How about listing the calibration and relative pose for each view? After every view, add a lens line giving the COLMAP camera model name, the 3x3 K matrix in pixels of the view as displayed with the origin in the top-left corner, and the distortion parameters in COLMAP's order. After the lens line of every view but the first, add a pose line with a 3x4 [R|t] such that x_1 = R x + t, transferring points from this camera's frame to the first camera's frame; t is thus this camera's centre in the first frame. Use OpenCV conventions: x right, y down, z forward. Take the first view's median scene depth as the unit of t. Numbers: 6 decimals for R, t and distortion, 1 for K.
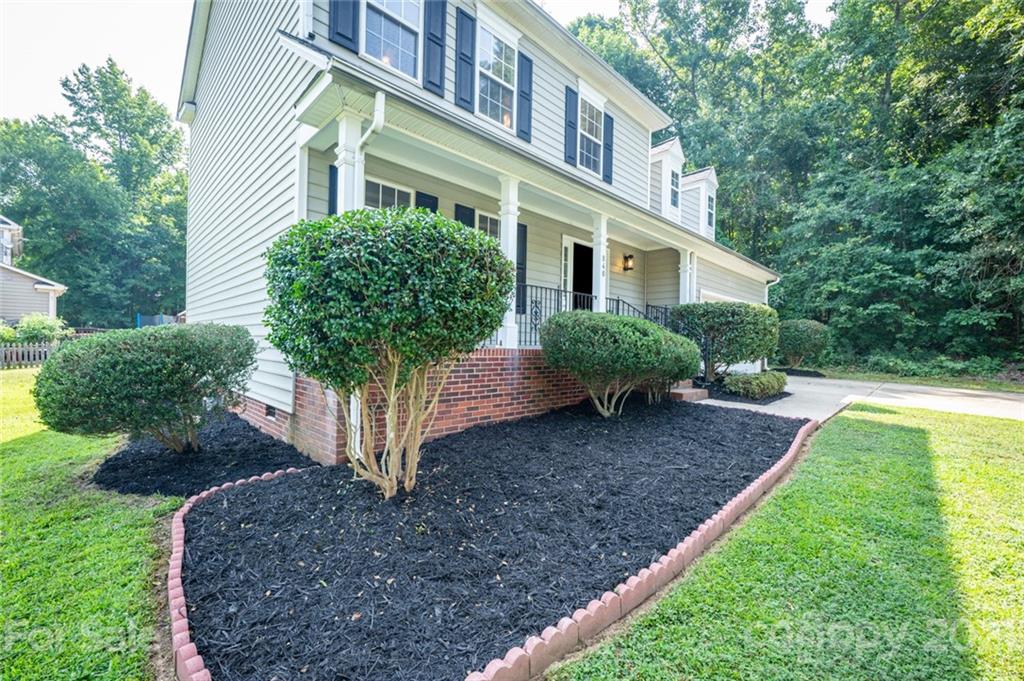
lens RADIAL K [[416.2, 0, 511.8], [0, 416.2, 340.6], [0, 0, 1]] dist [-0.001814, -0.000620]
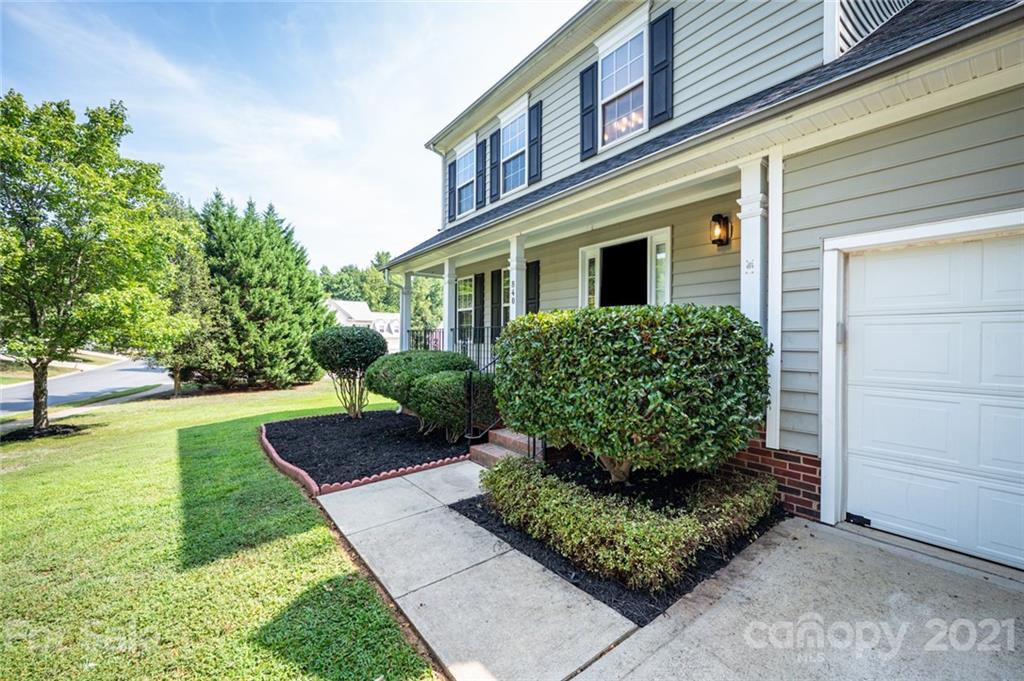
lens RADIAL K [[416.2, 0, 511.9], [0, 416.2, 340.9], [0, 0, 1]] dist [-0.001814, -0.000620]
pose [[-0.141731, -0.014093, -0.989805, 1.078418], [-0.005252, 0.999895, -0.013484, -0.056015], [0.989891, 0.003287, -0.141790, 1.073276]]
